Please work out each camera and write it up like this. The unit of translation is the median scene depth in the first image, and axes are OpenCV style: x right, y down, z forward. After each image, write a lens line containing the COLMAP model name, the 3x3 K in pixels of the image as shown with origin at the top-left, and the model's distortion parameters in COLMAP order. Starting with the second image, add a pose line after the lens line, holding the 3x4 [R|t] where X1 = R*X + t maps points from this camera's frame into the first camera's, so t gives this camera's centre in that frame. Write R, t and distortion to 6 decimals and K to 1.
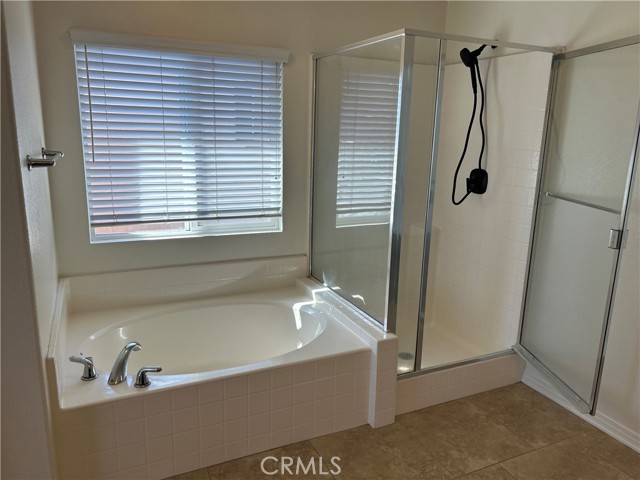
lens RADIAL K [[479.0, 0, 319.4], [0, 479.0, 239.1], [0, 0, 1]] dist [0.058967, -0.063500]
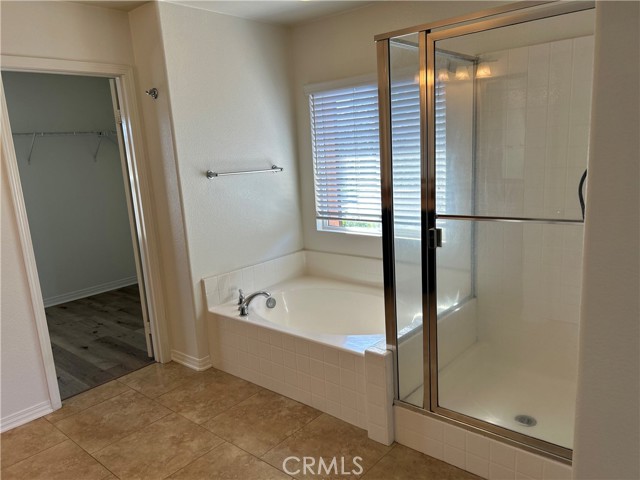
lens RADIAL K [[479.0, 0, 318.4], [0, 479.0, 255.2], [0, 0, 1]] dist [0.058967, -0.063500]
pose [[0.411134, 0.153665, -0.898530, 0.852569], [-0.143488, 0.984311, 0.102681, -0.067324], [0.900211, 0.086713, 0.426733, 0.408374]]
